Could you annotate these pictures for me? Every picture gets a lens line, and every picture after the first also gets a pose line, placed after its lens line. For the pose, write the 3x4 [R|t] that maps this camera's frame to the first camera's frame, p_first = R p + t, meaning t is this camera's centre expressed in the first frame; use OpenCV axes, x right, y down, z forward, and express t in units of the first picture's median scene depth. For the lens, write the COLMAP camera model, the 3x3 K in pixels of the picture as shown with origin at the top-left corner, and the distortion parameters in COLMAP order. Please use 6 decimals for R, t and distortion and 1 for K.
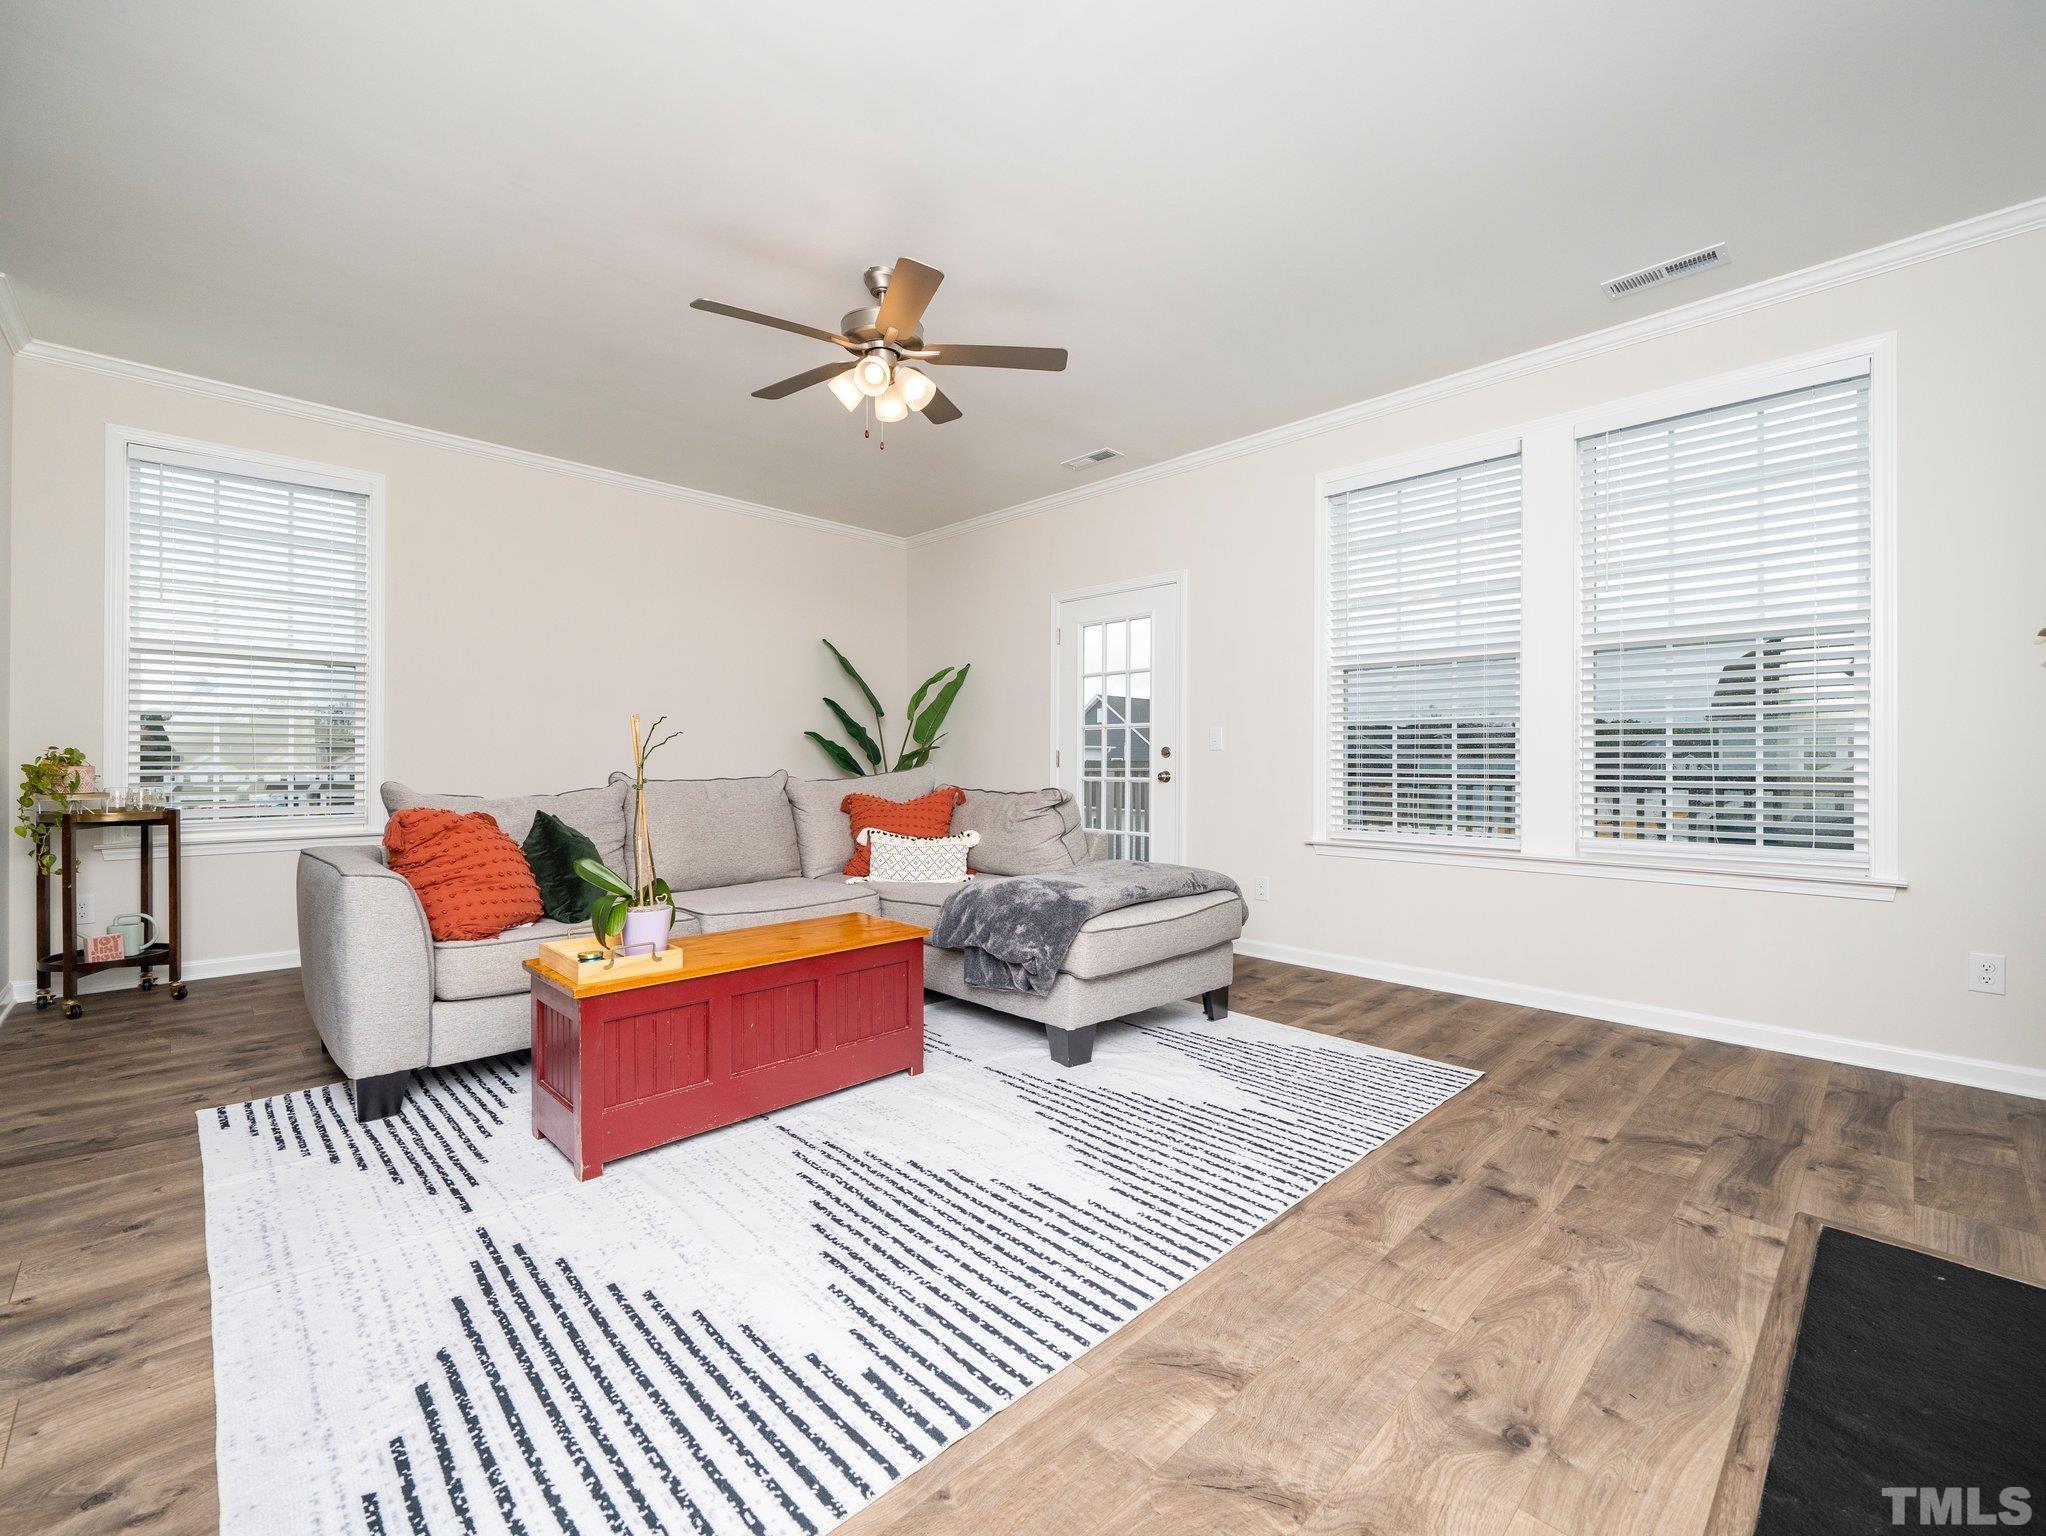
lens RADIAL K [[868.0, 0, 1016.8], [0, 868.0, 766.8], [0, 0, 1]] dist [-0.004372, 0.000862]
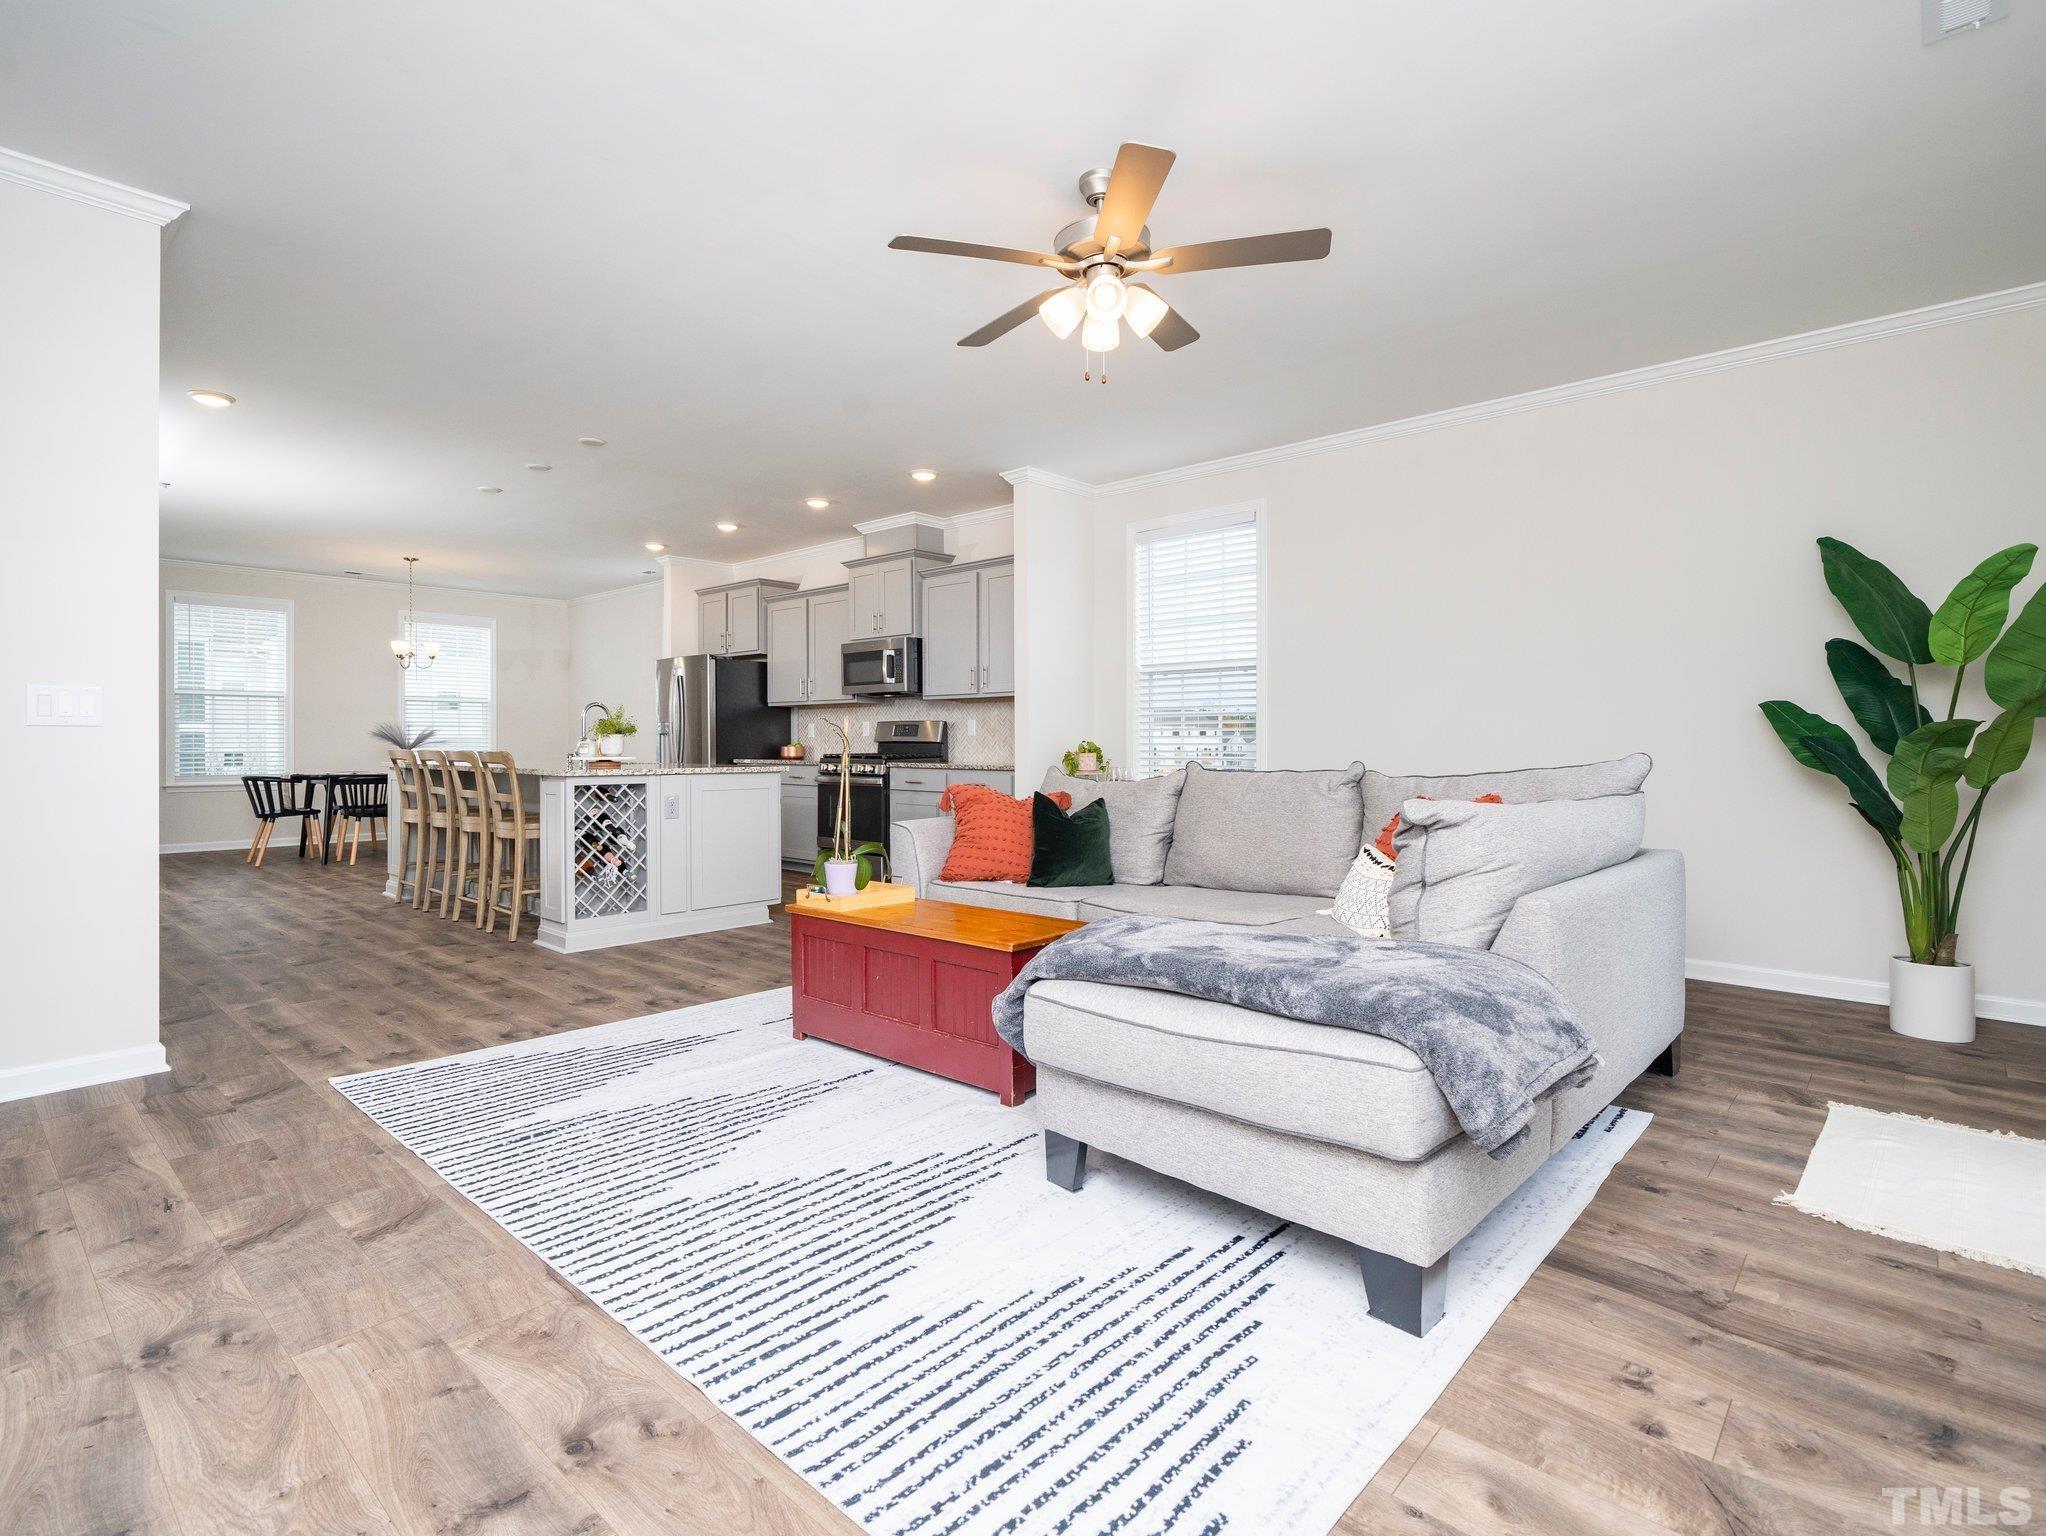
lens RADIAL K [[1004.8, 0, 1025.8], [0, 1004.8, 739.7], [0, 0, 1]] dist [-0.000661, 0.000549]
pose [[0.068667, -0.007851, -0.997609, 1.374380], [-0.005185, 0.999953, -0.008226, -0.017529], [0.997626, 0.005737, 0.068623, 1.420143]]
